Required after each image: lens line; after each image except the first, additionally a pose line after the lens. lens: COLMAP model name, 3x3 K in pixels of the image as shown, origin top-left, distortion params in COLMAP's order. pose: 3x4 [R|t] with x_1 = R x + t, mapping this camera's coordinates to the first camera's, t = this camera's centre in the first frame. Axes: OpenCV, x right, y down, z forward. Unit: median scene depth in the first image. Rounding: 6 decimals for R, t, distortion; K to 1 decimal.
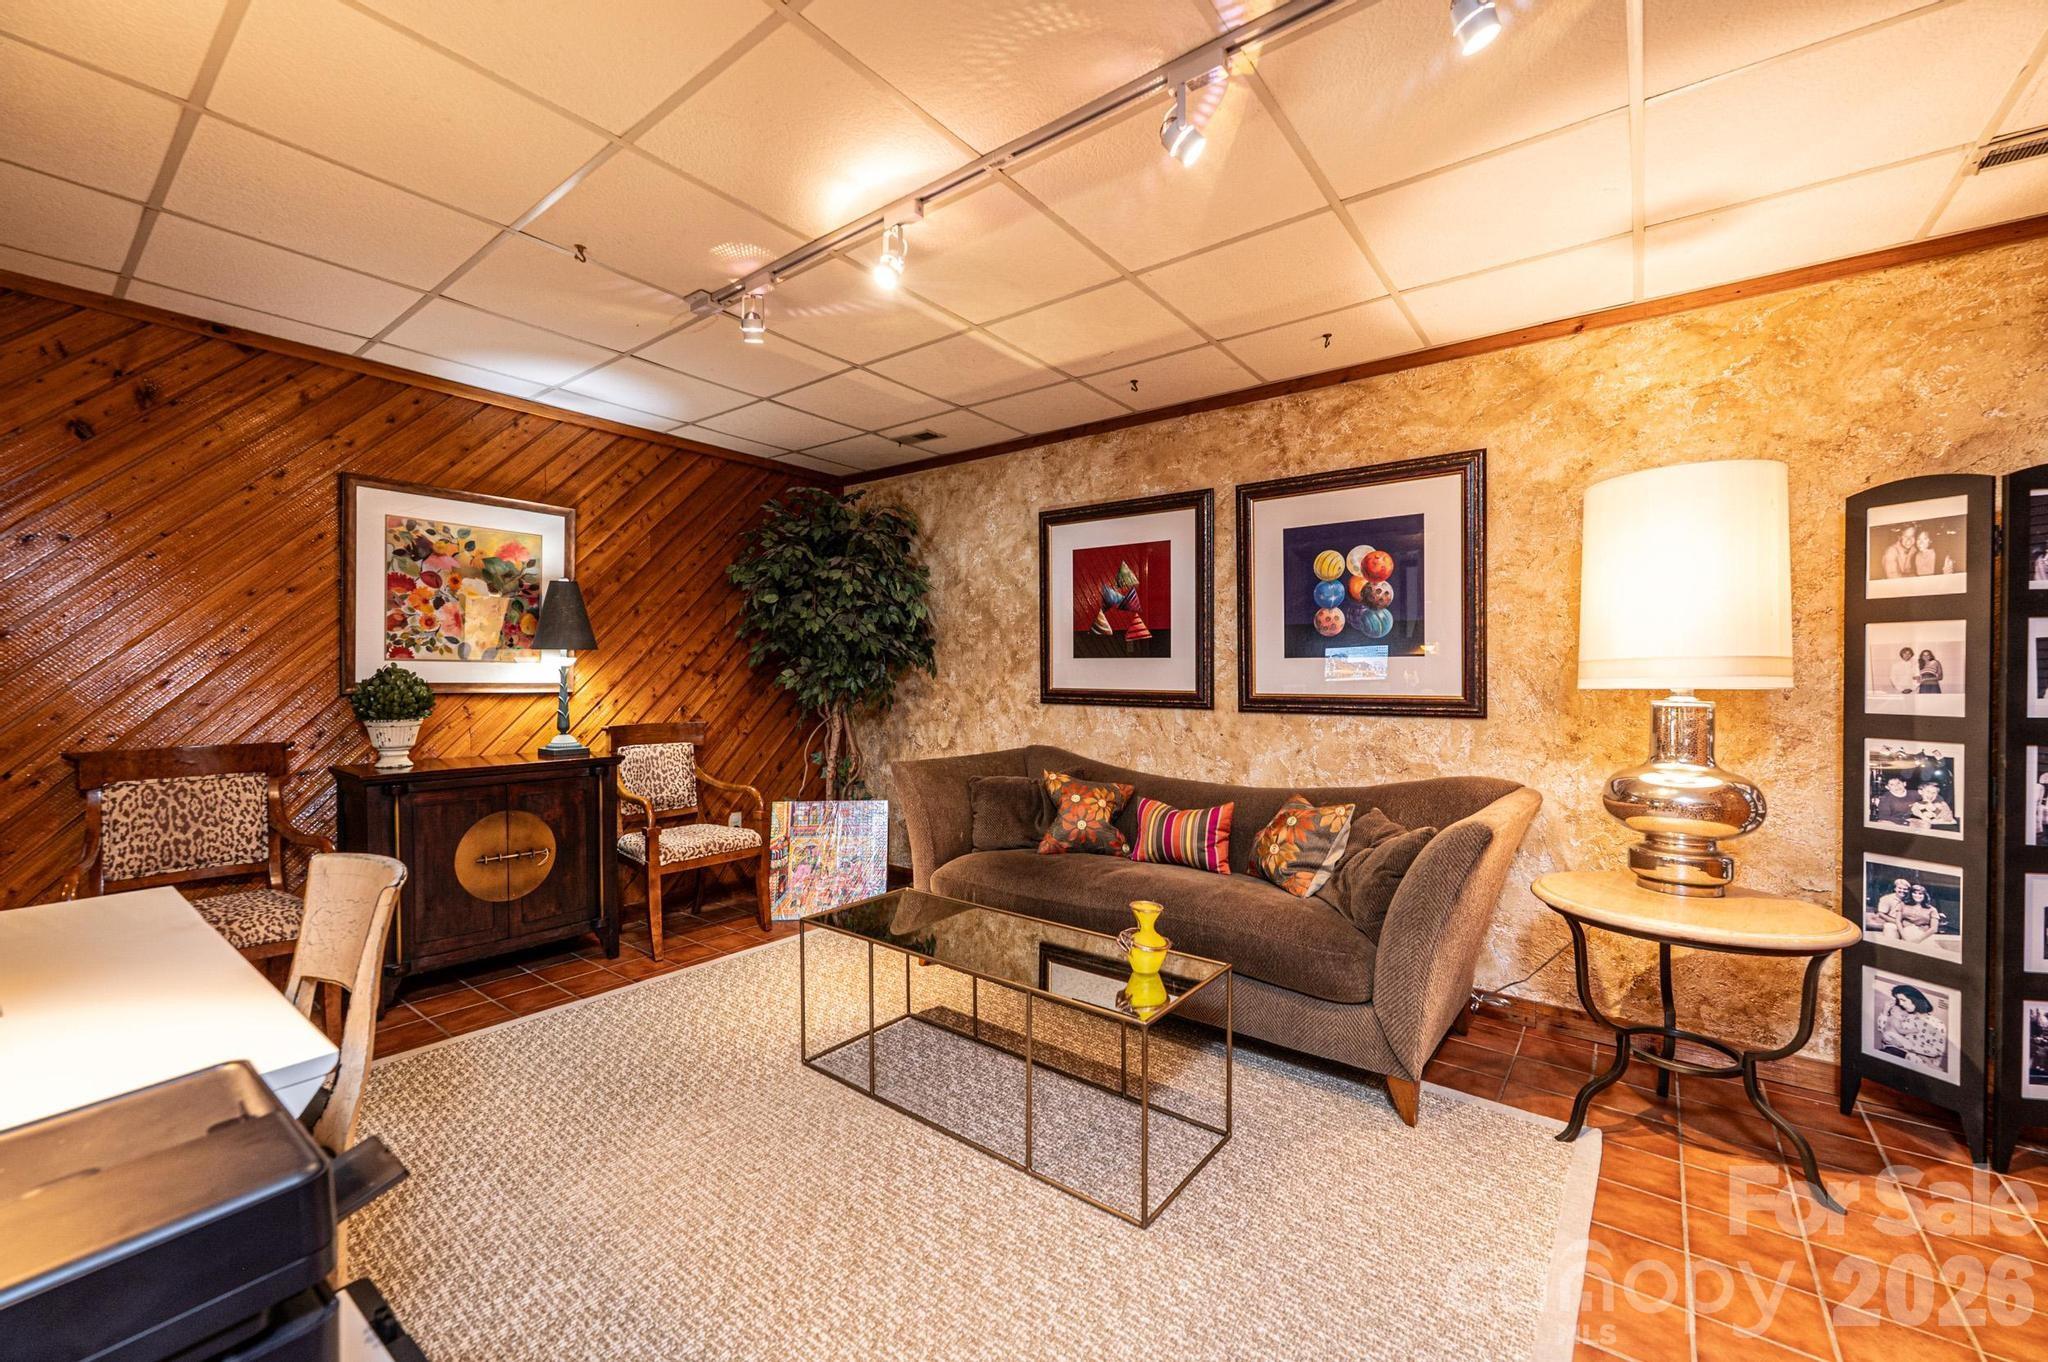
lens RADIAL K [[815.9, 0, 1029.3], [0, 815.9, 683.3], [0, 0, 1]] dist [0.001463, -0.000612]
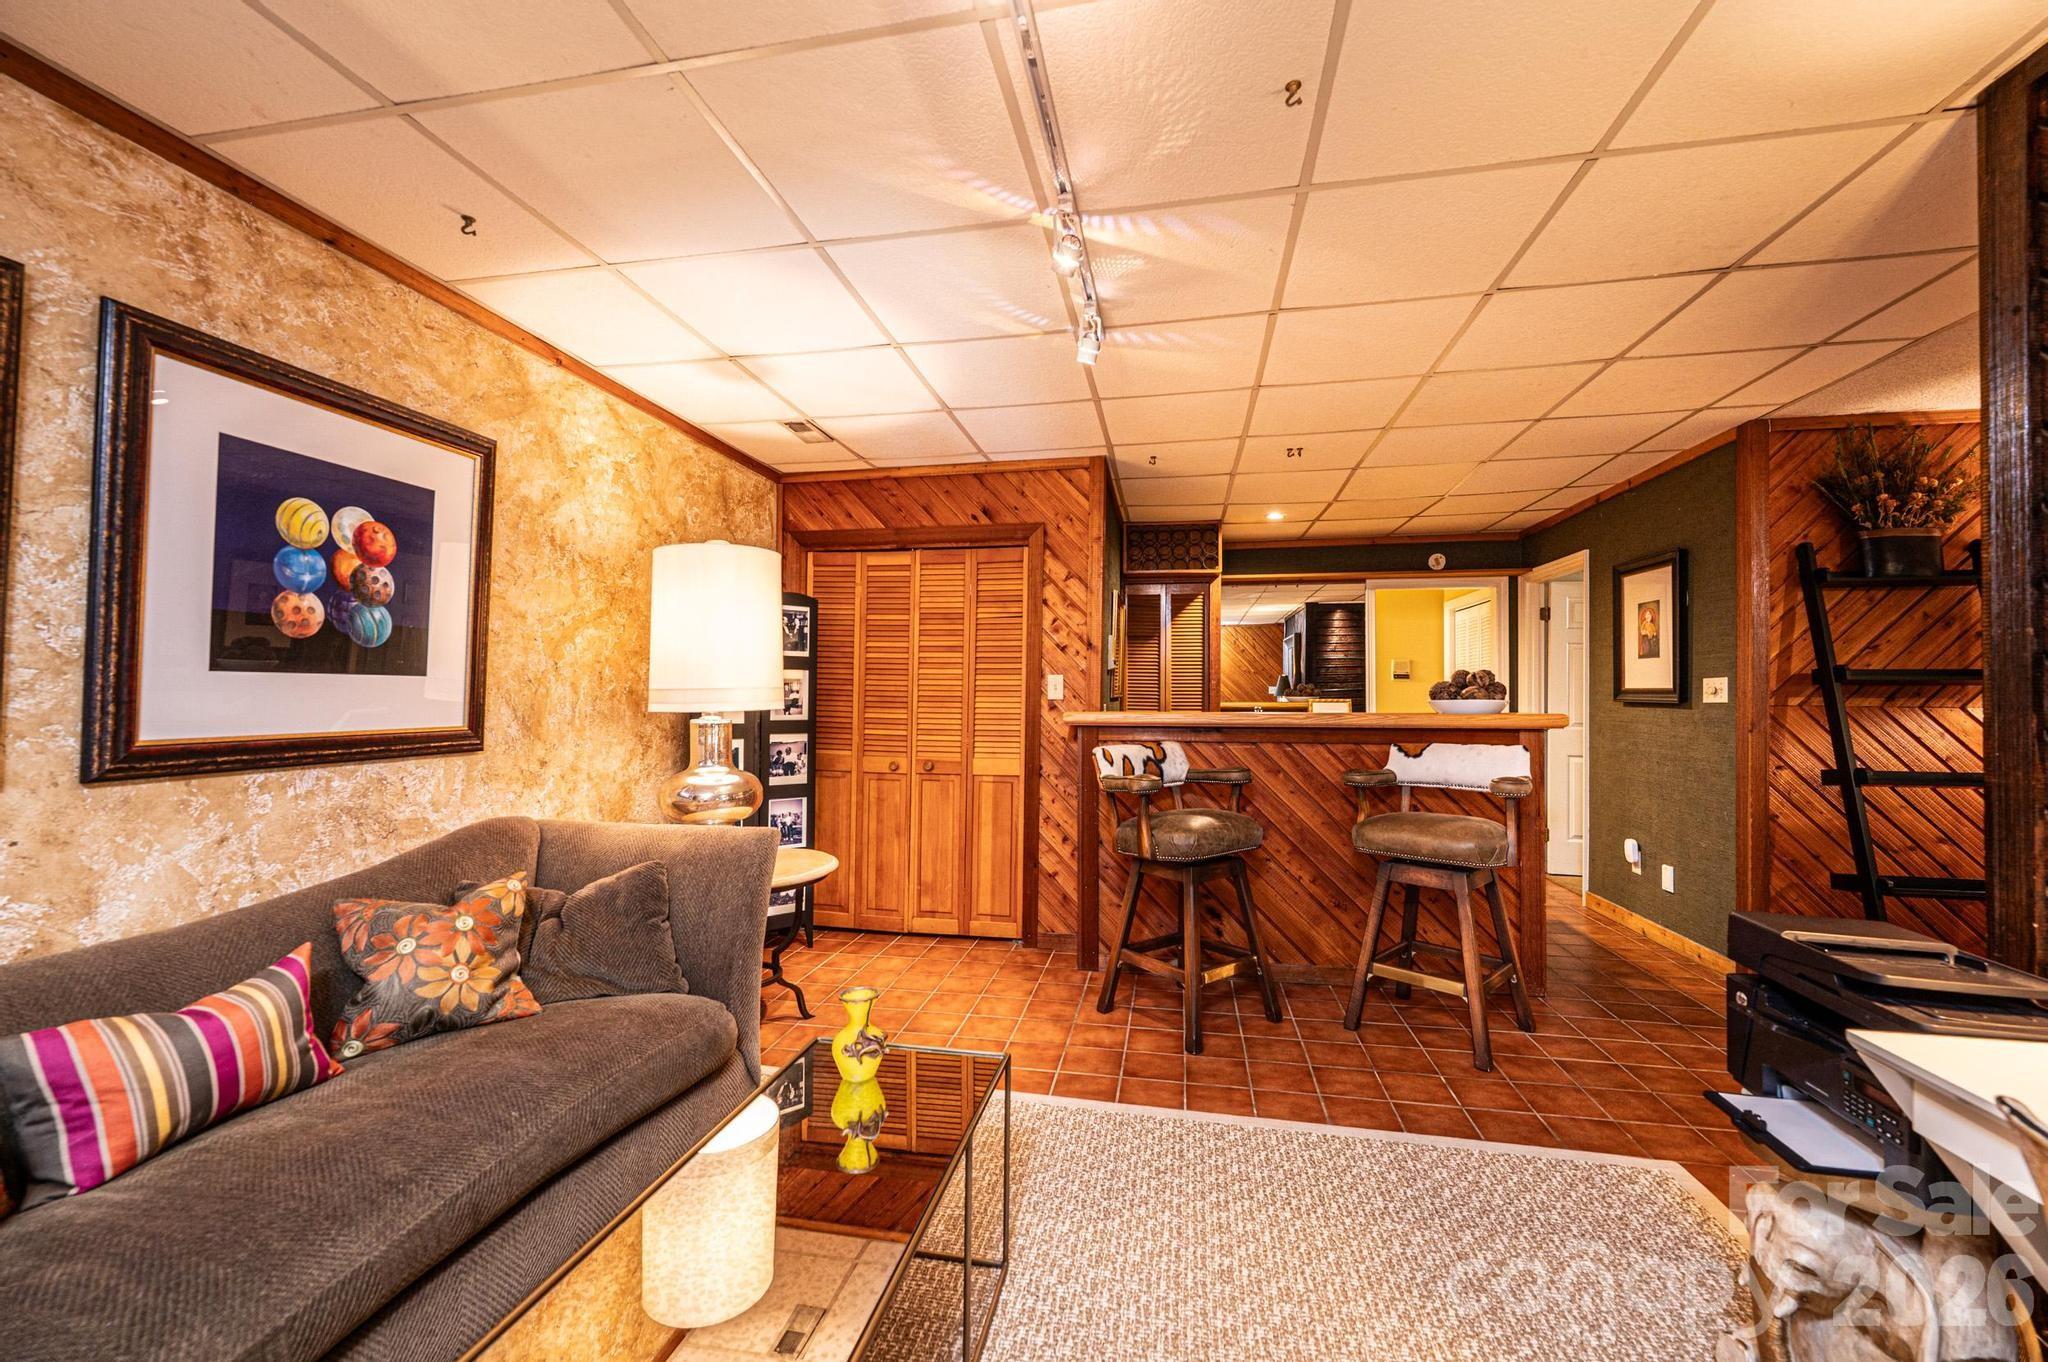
lens RADIAL K [[815.9, 0, 1024.7], [0, 815.9, 685.4], [0, 0, 1]] dist [0.001463, -0.000612]
pose [[-0.444422, 0.010393, 0.895757, -0.422550], [0.009280, 0.999932, -0.006998, -0.013329], [-0.895770, 0.005203, -0.444488, 0.790647]]
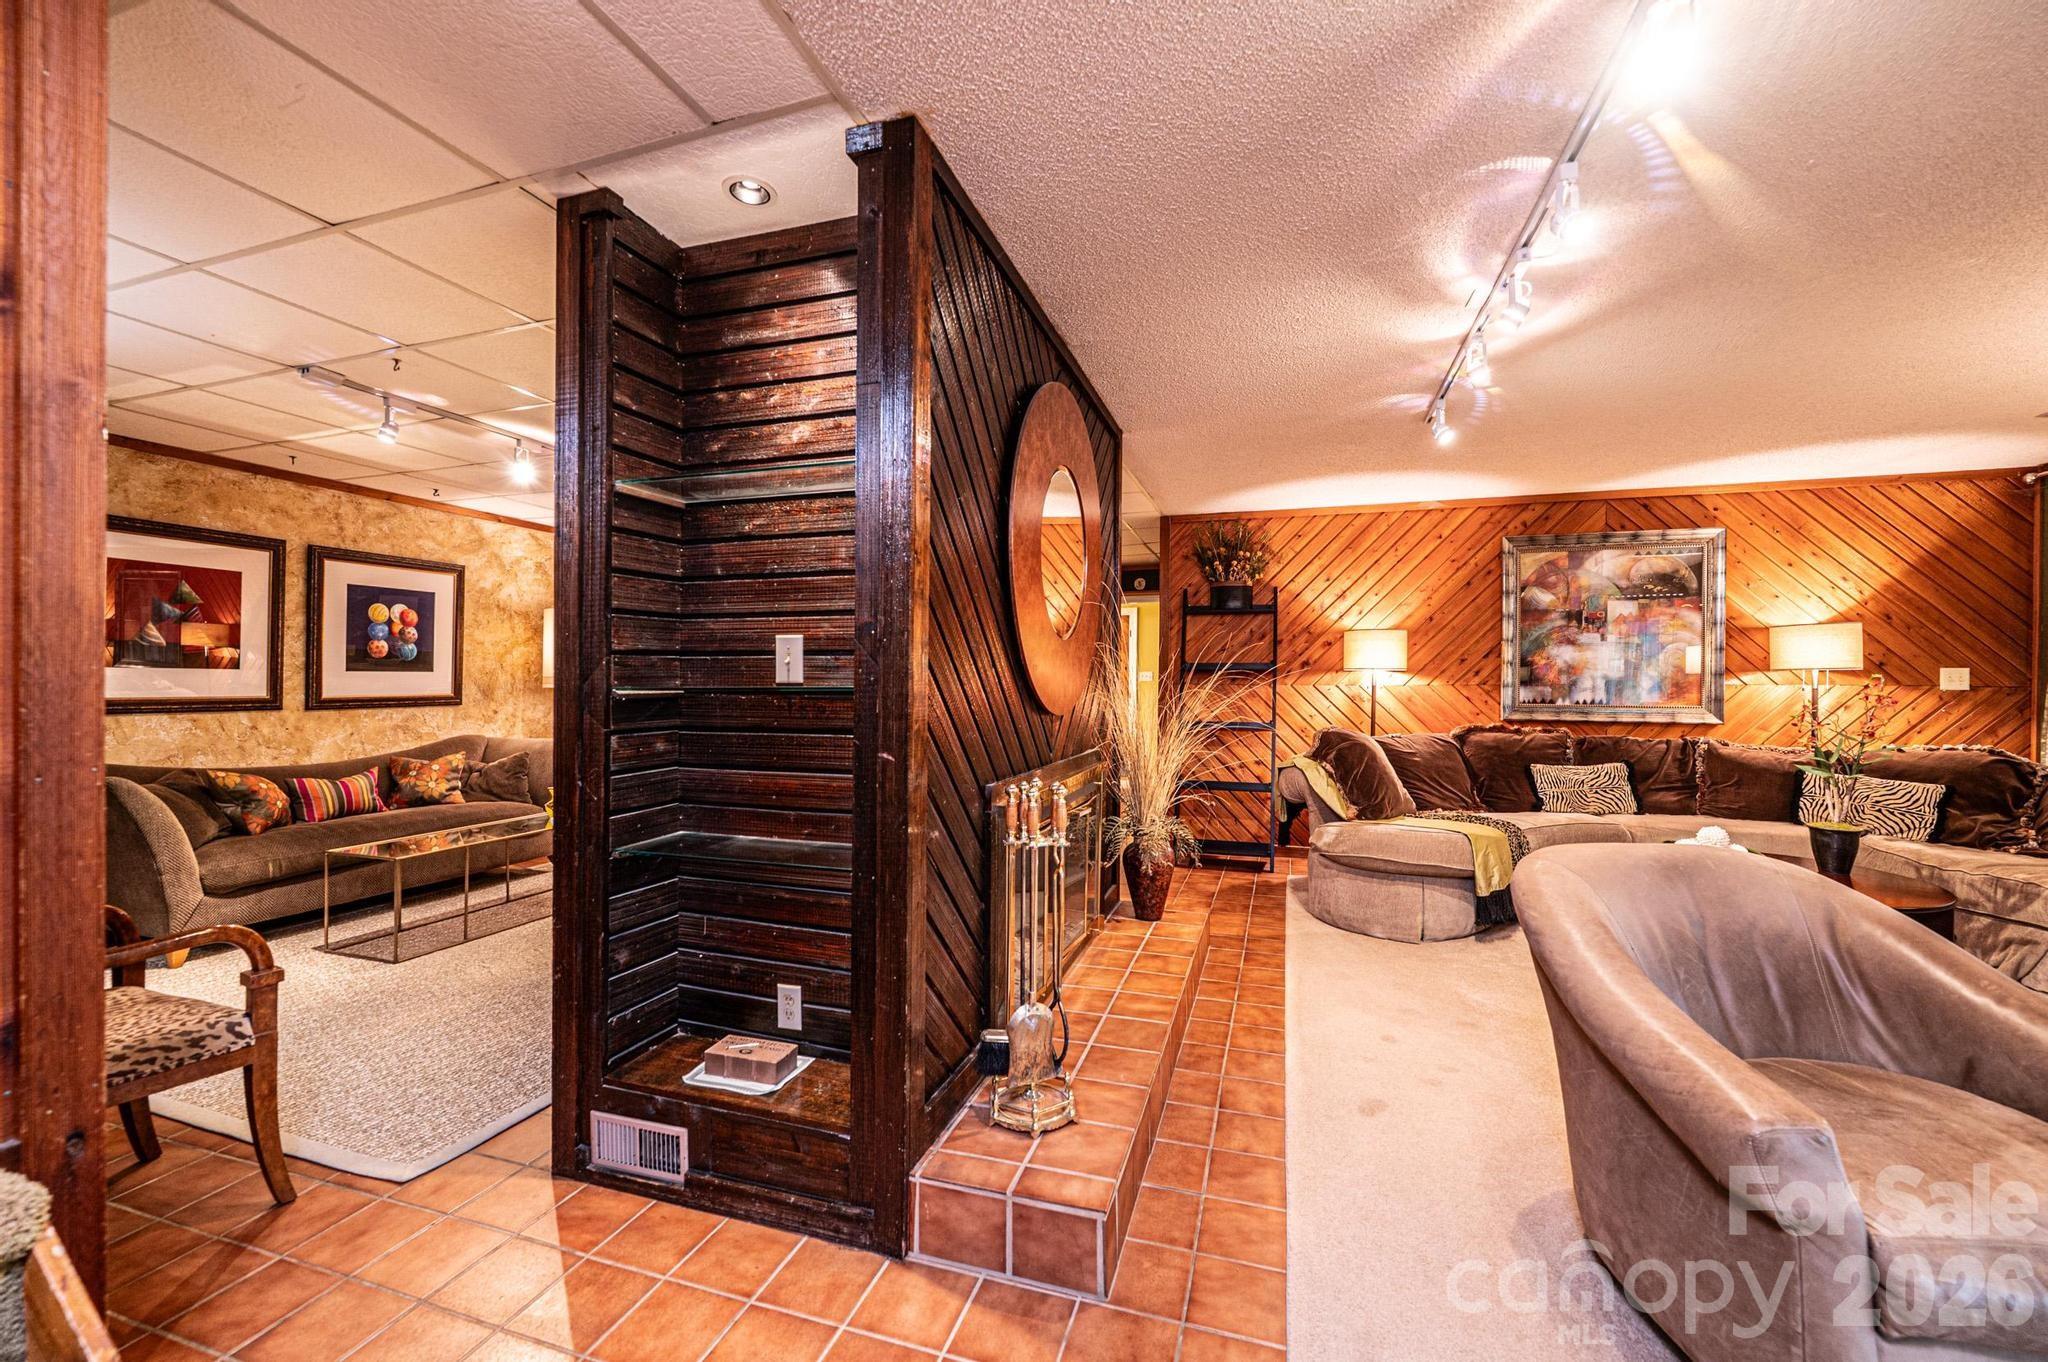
lens RADIAL K [[815.9, 0, 1026.9], [0, 815.9, 685.0], [0, 0, 1]] dist [0.001463, -0.000612]
pose [[-0.334149, -0.006471, 0.942498, -1.537394], [0.012680, 0.999855, 0.011360, -0.007882], [-0.942435, 0.015747, -0.334019, 0.352443]]
